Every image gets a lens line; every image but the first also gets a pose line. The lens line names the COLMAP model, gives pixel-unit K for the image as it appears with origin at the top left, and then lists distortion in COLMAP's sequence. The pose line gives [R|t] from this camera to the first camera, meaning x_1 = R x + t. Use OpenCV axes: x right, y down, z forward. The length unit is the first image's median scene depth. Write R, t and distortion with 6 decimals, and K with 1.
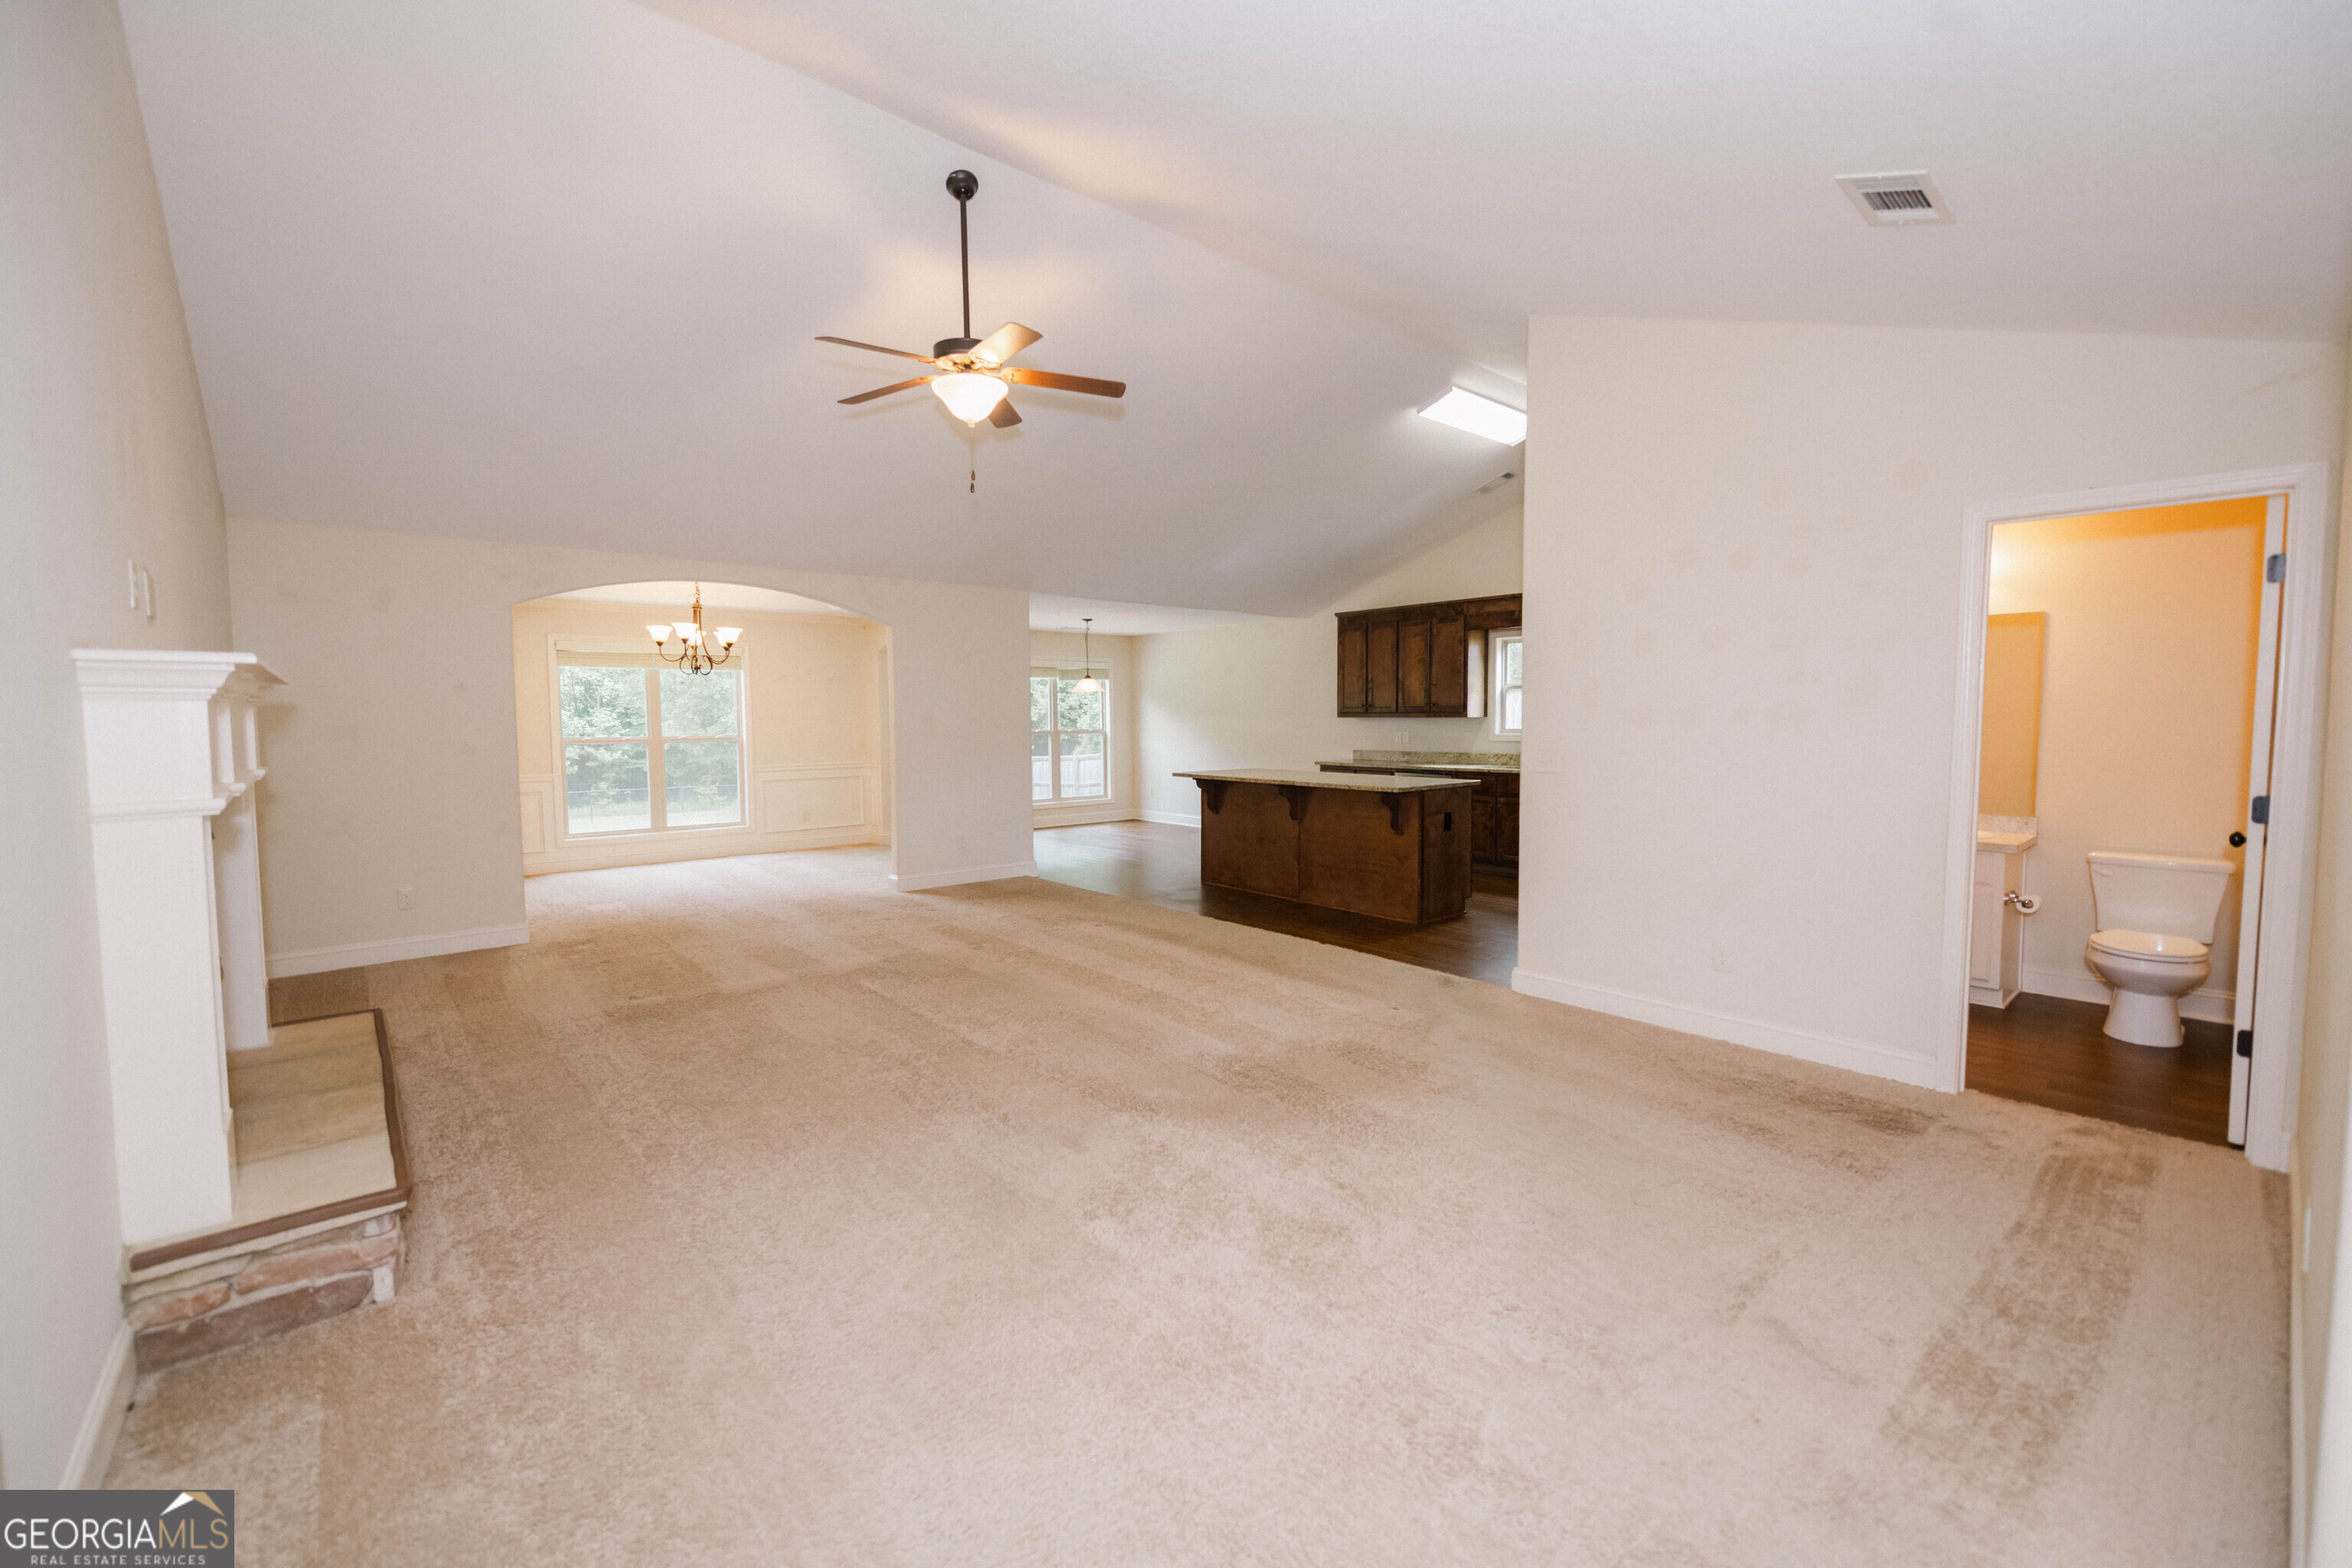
lens RADIAL K [[960.0, 0, 1180.9], [0, 960.0, 768.9], [0, 0, 1]] dist [0.000964, -0.003063]
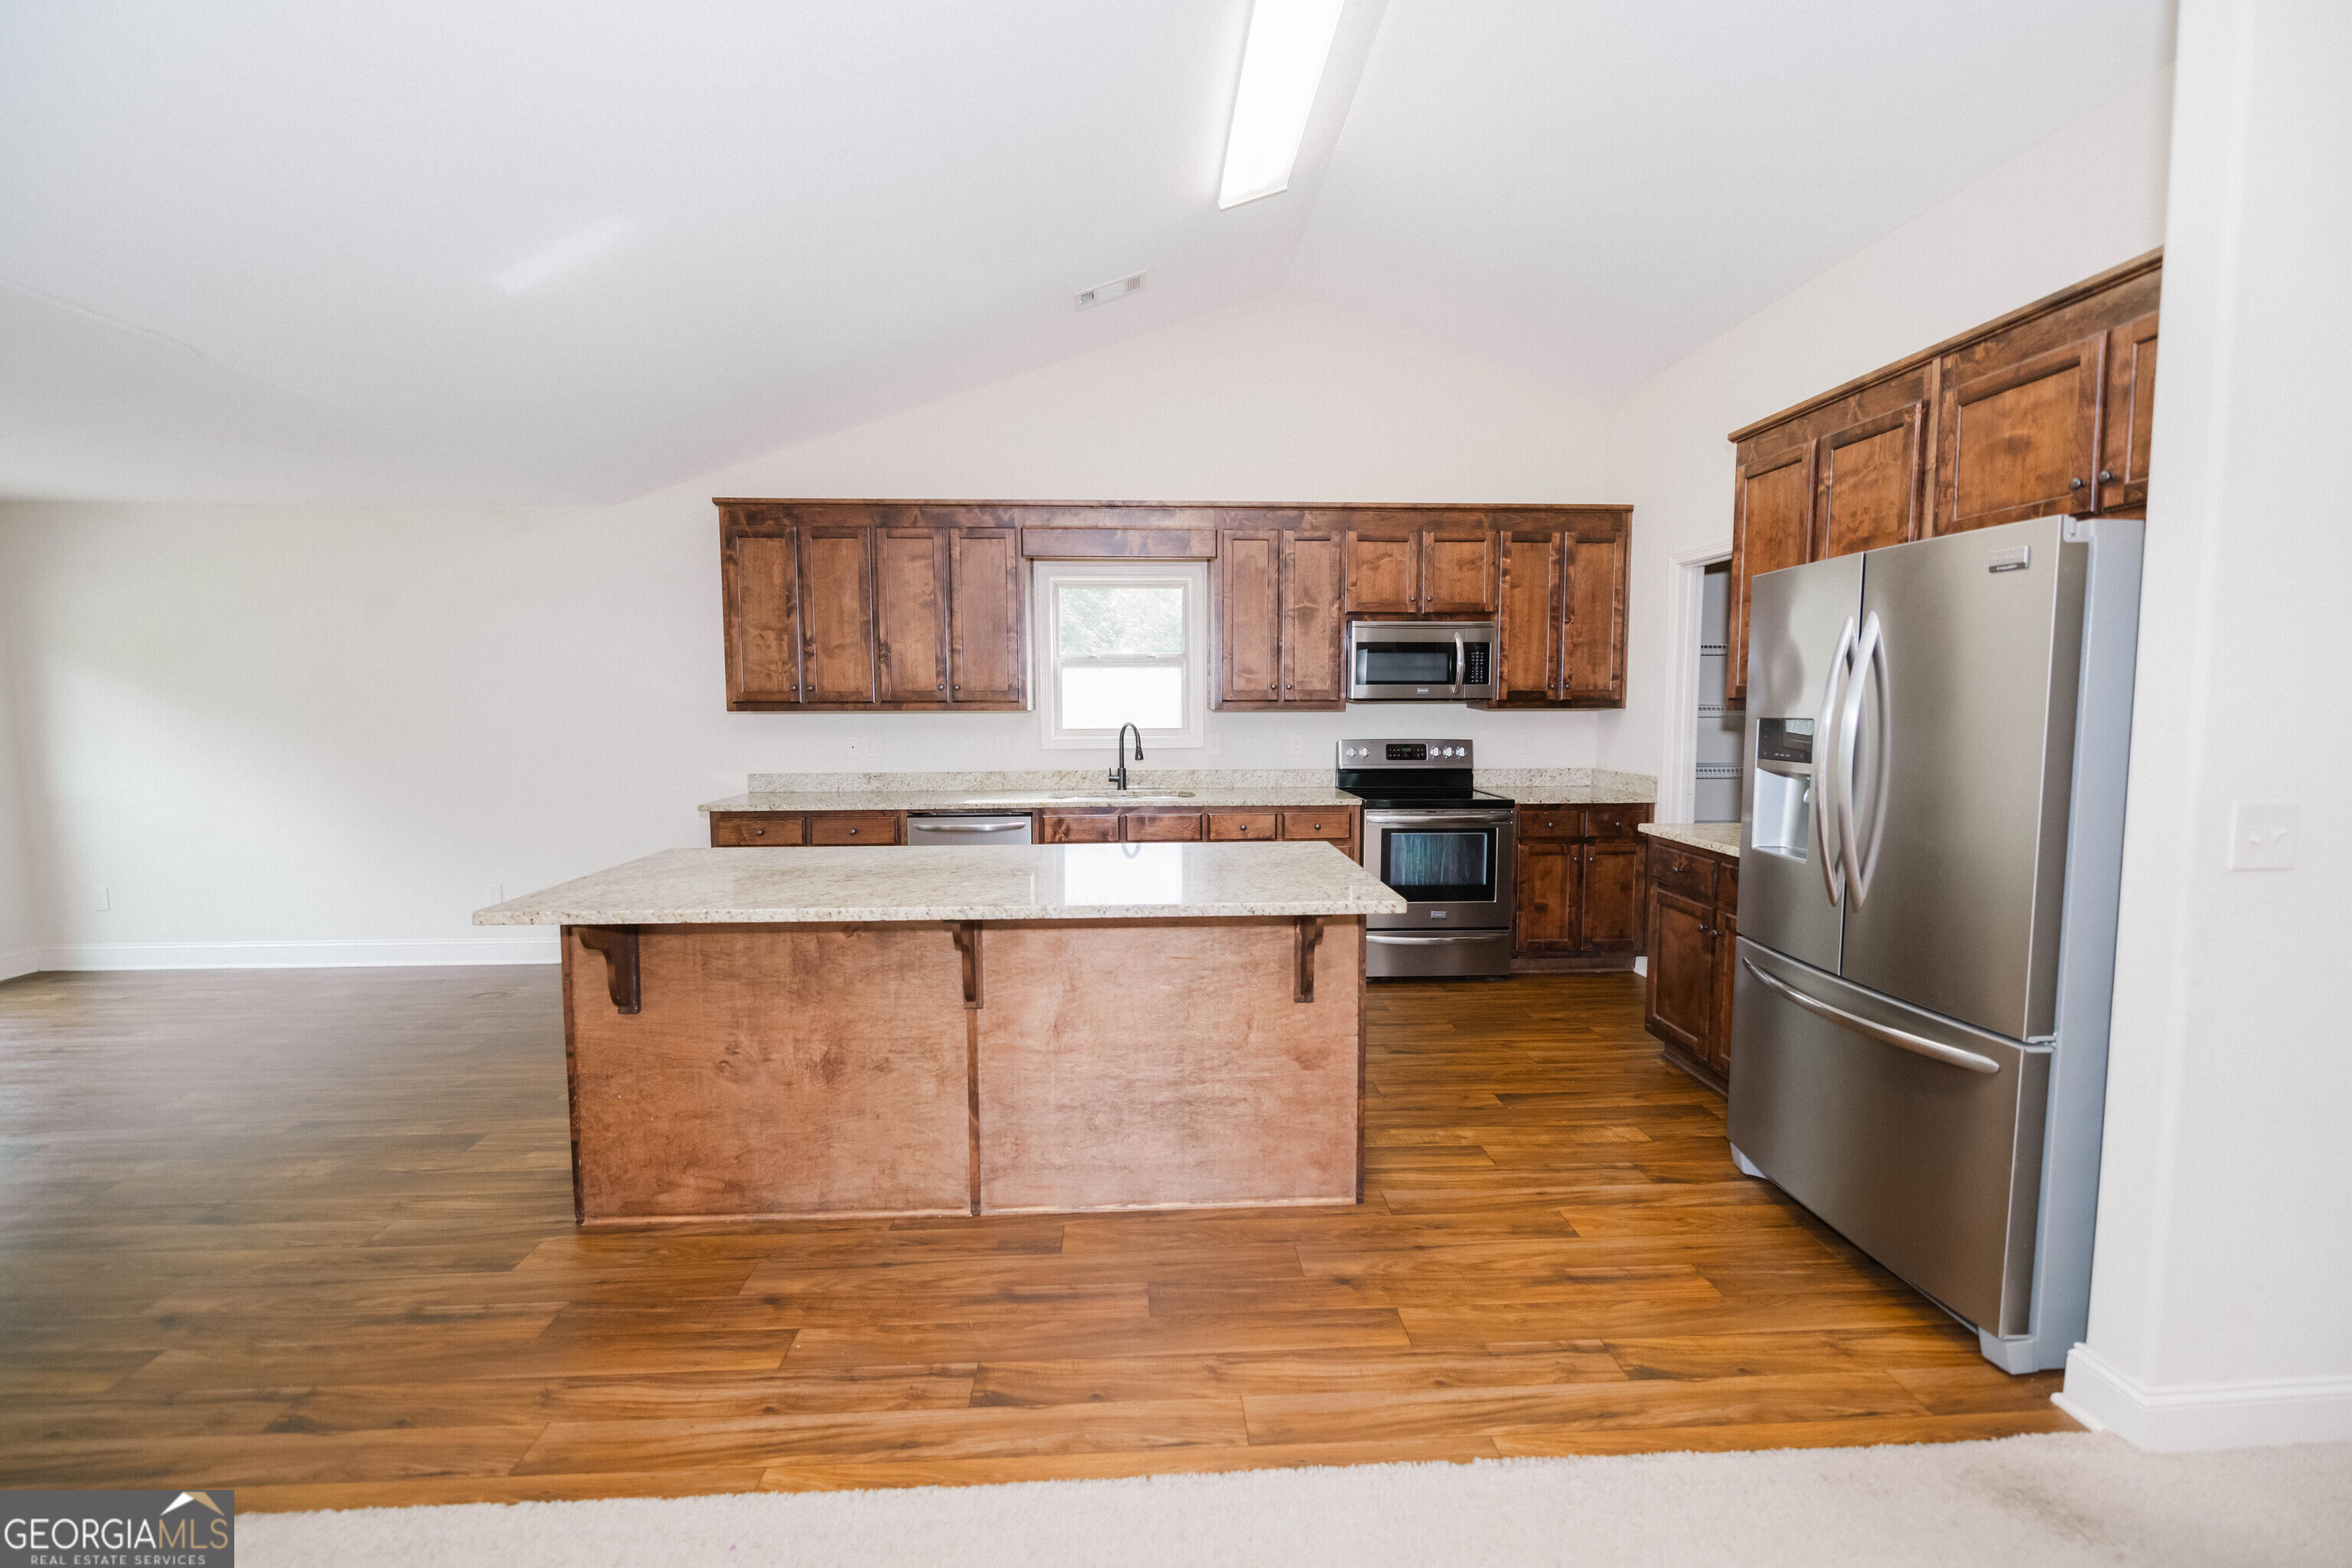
lens RADIAL K [[945.9, 0, 1184.2], [0, 945.9, 768.9], [0, 0, 1]] dist [0.000003, -0.000208]
pose [[0.615646, -0.054955, 0.786104, -0.076894], [0.044354, 0.998401, 0.035060, -0.031204], [-0.786773, 0.013282, 0.617099, 0.519615]]
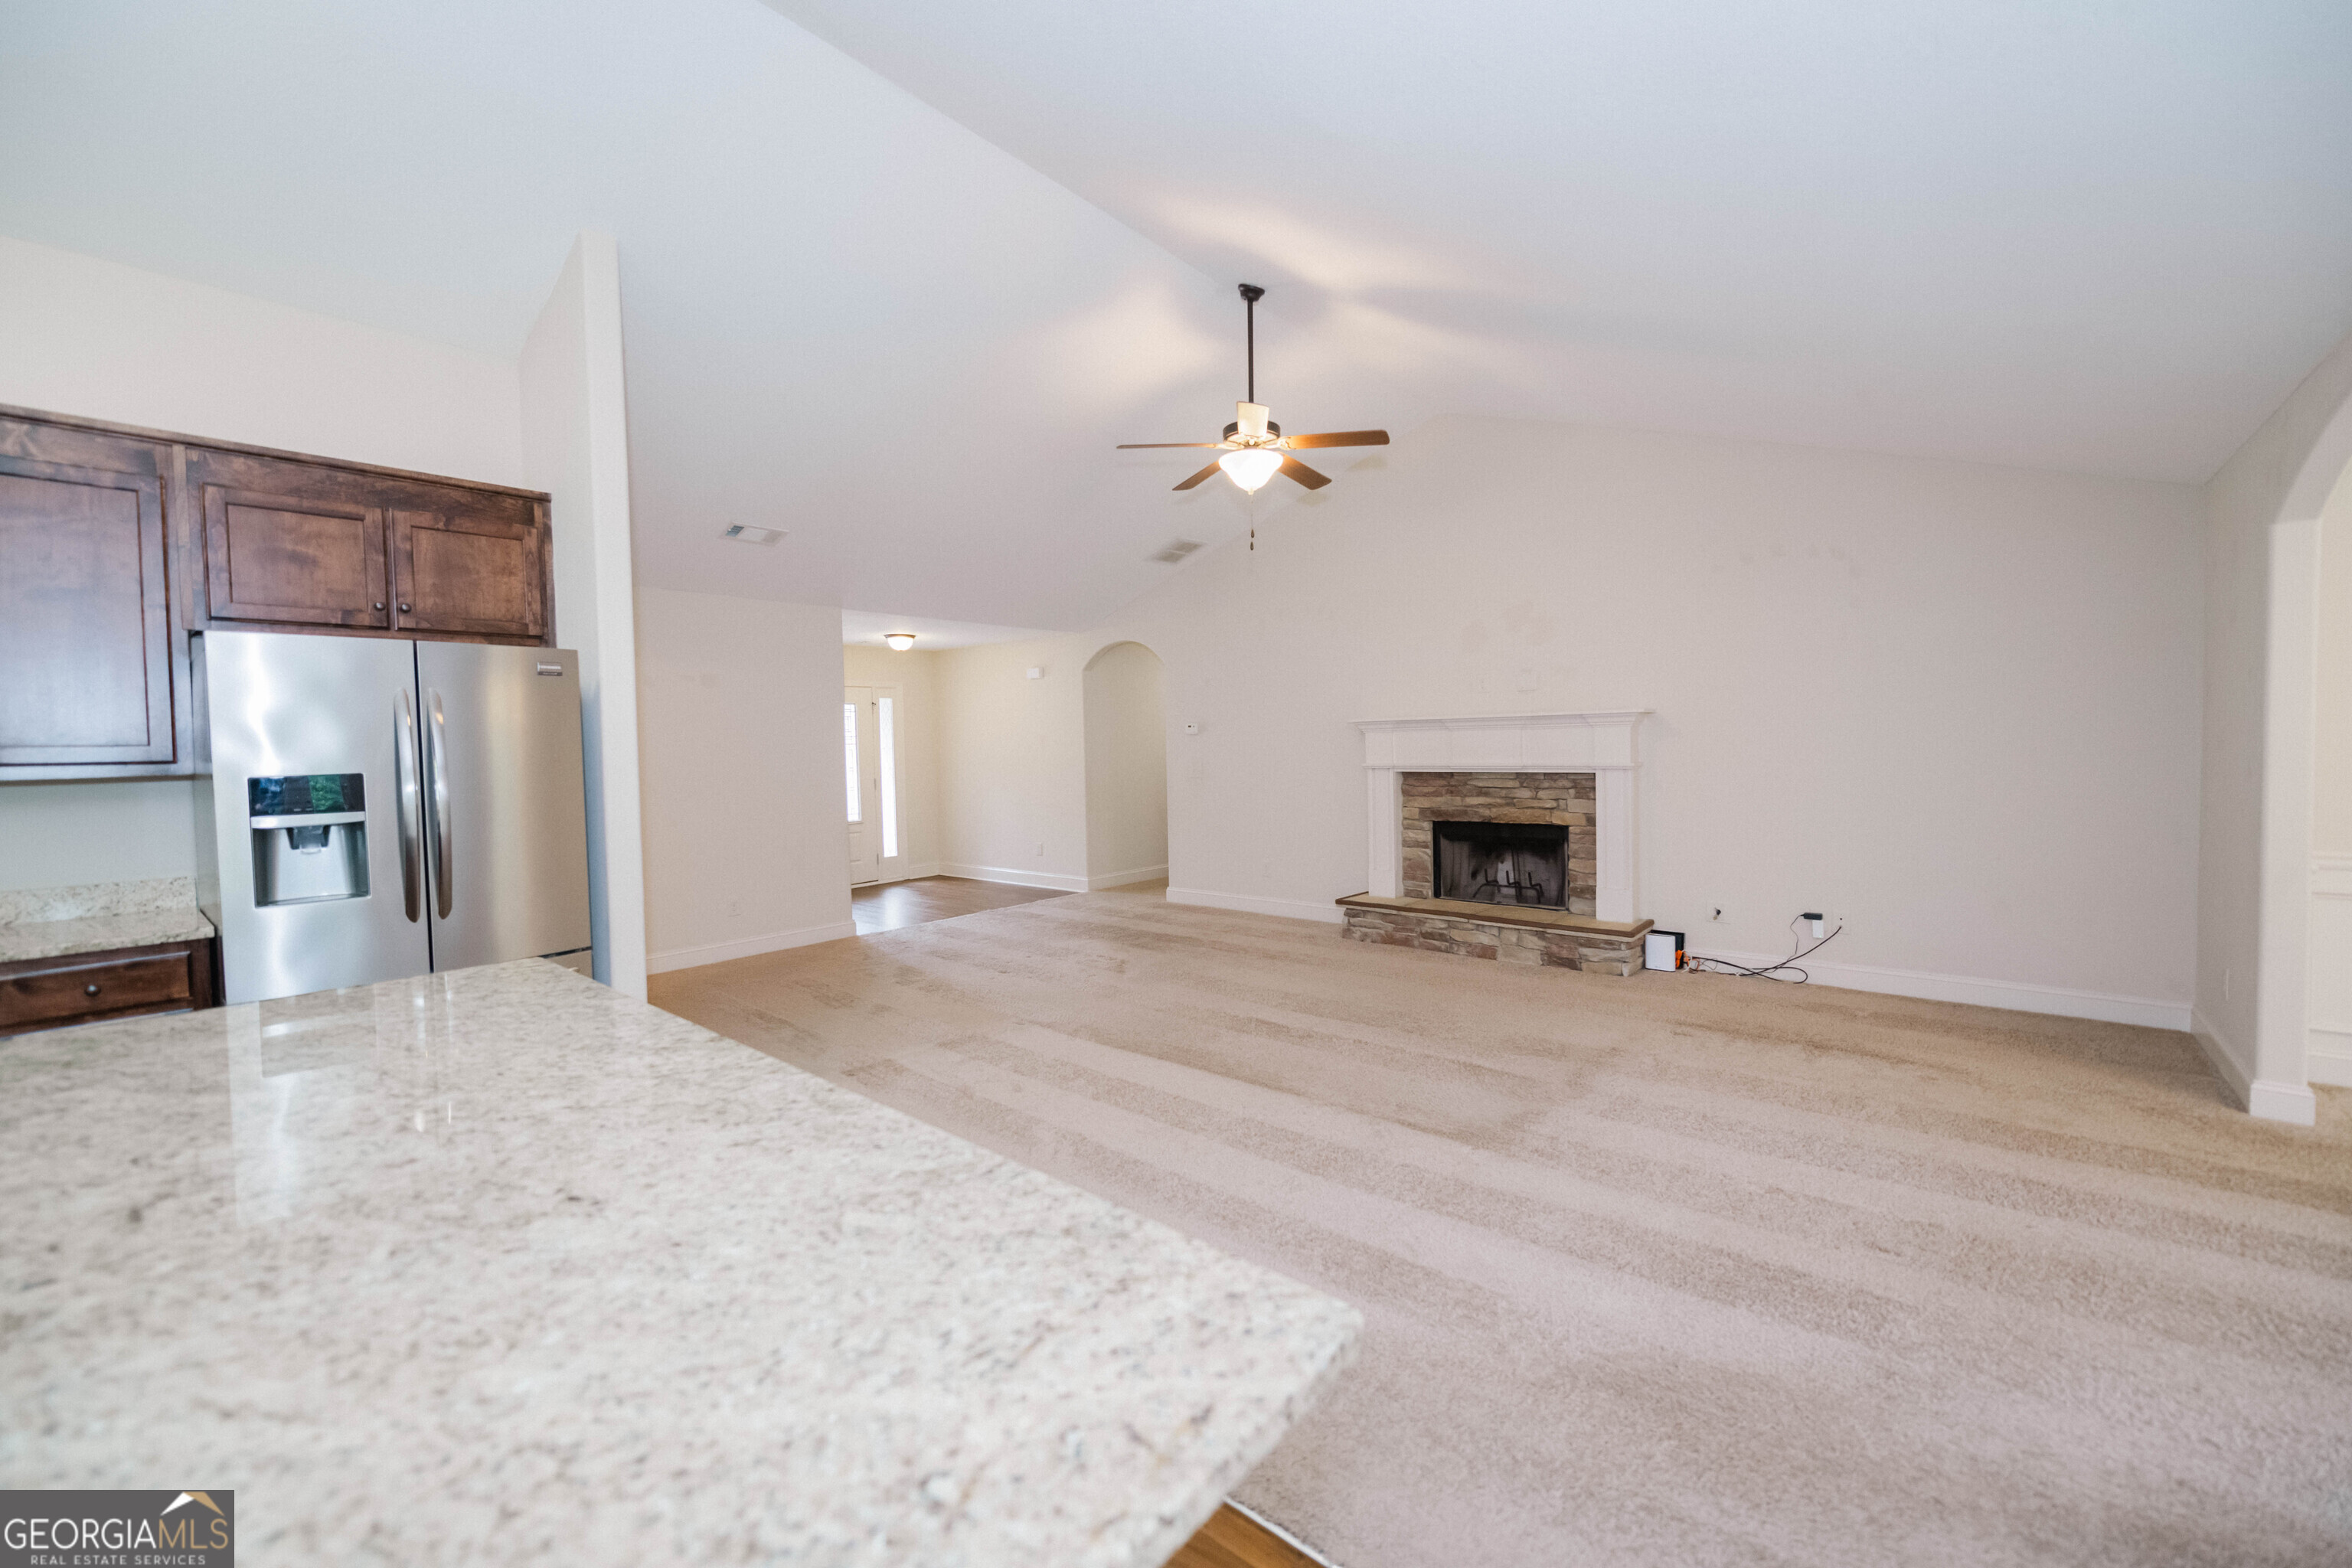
lens RADIAL K [[925.8, 0, 1176.2], [0, 925.8, 769.1], [0, 0, 1]] dist [-0.005645, -0.000397]
pose [[-0.988089, 0.030031, -0.150922, 0.017714], [0.017062, 0.996106, 0.086500, -0.049277], [0.152932, 0.082895, -0.984754, 0.862768]]
